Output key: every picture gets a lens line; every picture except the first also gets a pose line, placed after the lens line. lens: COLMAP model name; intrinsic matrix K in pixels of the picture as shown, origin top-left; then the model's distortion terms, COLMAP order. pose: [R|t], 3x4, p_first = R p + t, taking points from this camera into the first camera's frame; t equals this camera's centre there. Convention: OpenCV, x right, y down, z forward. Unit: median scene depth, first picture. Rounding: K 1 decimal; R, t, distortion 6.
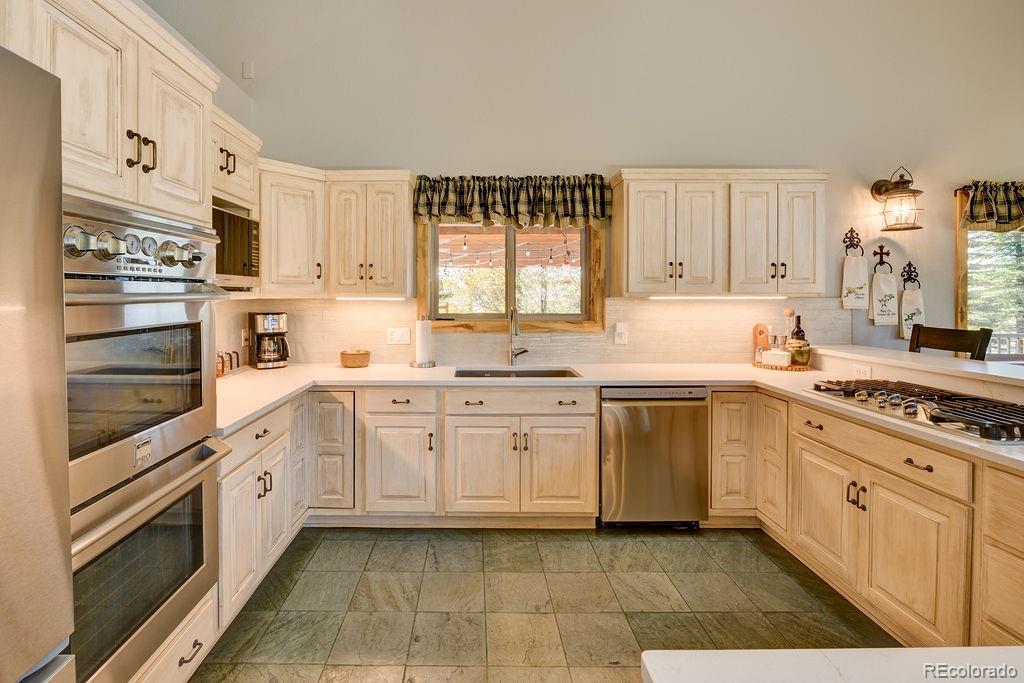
lens RADIAL K [[473.0, 0, 470.1], [0, 473.0, 303.2], [0, 0, 1]] dist [-0.009824, -0.000805]
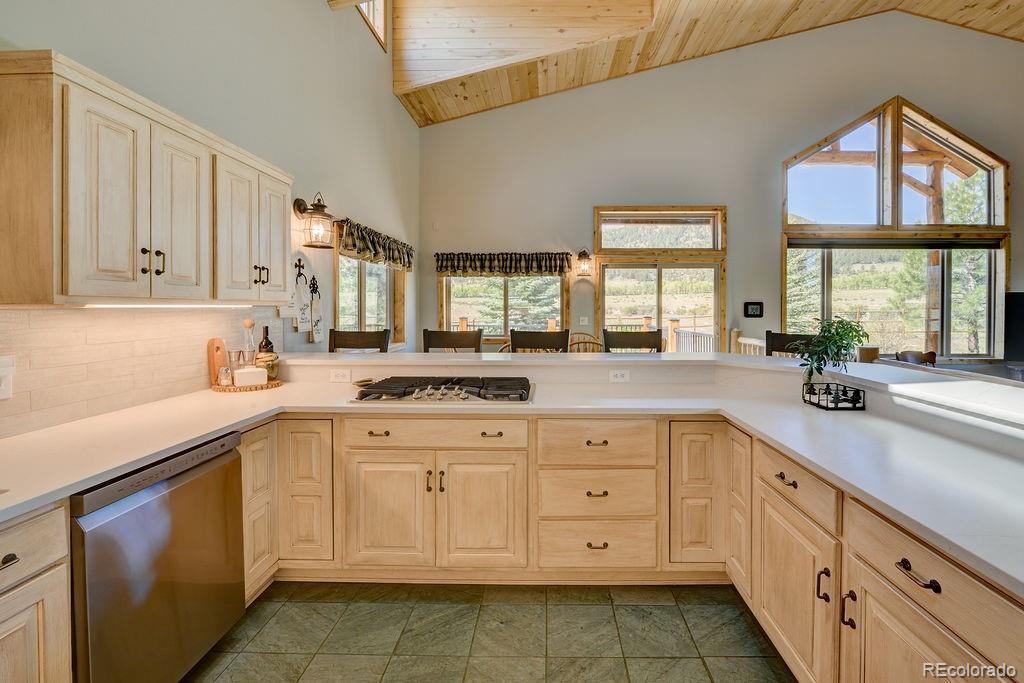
lens RADIAL K [[428.5, 0, 547.8], [0, 428.5, 311.4], [0, 0, 1]] dist [-0.007715, -0.000134]
pose [[0.000003, -0.008551, 0.999963, -0.130206], [0.011220, 0.999900, 0.008551, -0.003167], [-0.999937, 0.011220, 0.000099, 0.472245]]
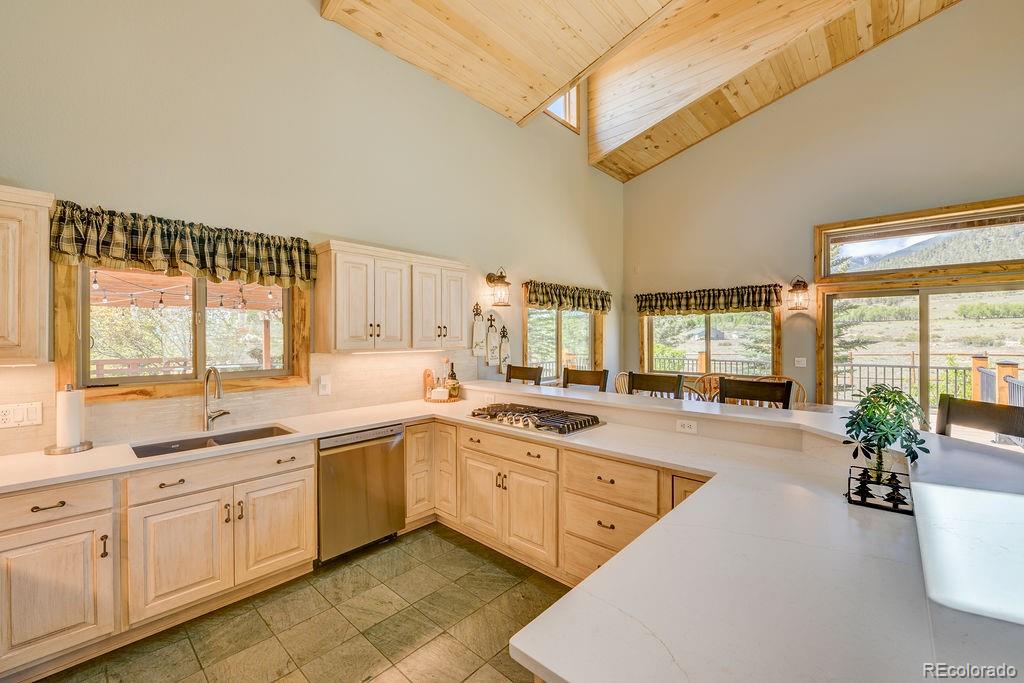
lens RADIAL K [[414.7, 0, 511.1], [0, 414.7, 338.9], [0, 0, 1]] dist [-0.010514, -0.000157]
pose [[0.670070, -0.003735, 0.742288, -0.119750], [0.009819, 0.999944, -0.003832, -0.040646], [-0.742233, 0.009856, 0.670070, 0.025864]]
